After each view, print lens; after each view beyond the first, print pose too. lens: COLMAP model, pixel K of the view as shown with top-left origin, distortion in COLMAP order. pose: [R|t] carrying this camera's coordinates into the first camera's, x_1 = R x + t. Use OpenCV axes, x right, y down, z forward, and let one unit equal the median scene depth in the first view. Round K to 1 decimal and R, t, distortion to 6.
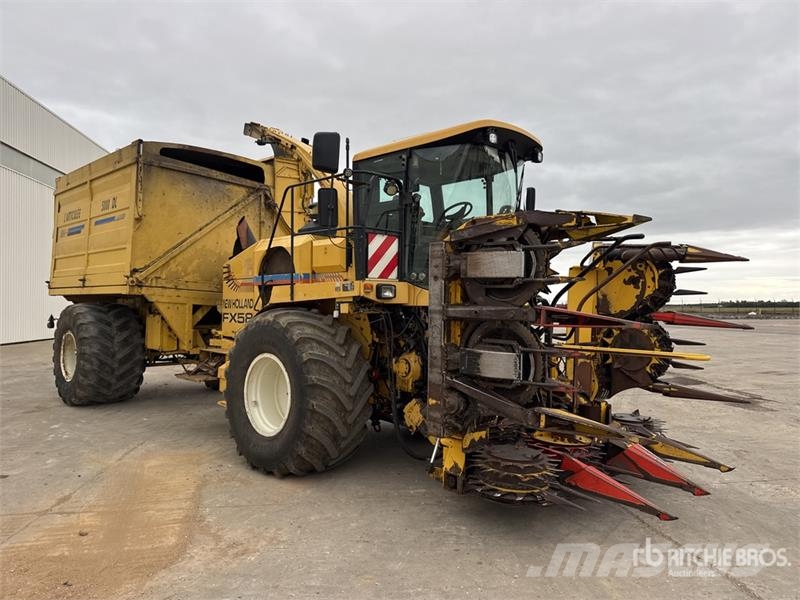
lens RADIAL K [[587.0, 0, 398.6], [0, 587.0, 297.1], [0, 0, 1]] dist [0.119514, -0.199756]
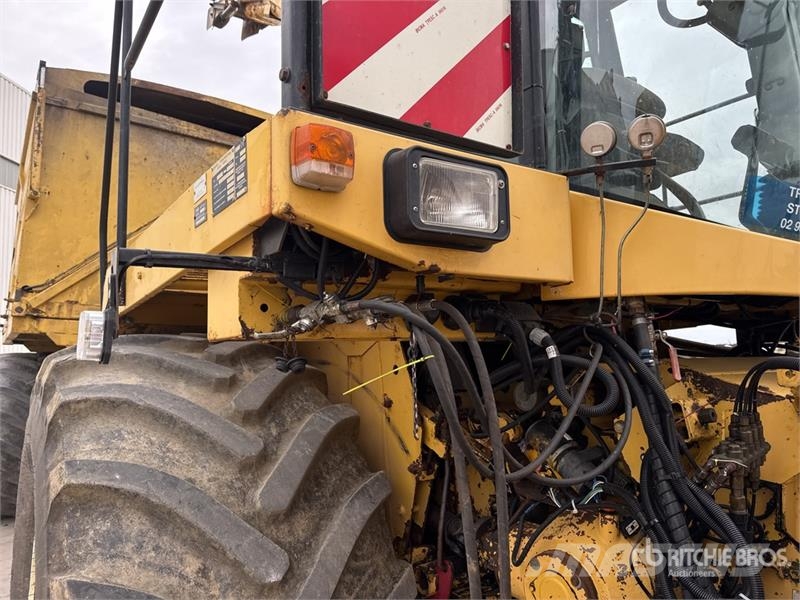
lens RADIAL K [[587.0, 0, 398.6], [0, 587.0, 297.1], [0, 0, 1]] dist [0.119514, -0.199756]
pose [[0.983846, -0.042235, -0.173962, -0.006792], [0.027330, 0.995816, -0.087199, 0.028833], [0.176917, 0.081036, 0.980884, 0.735174]]
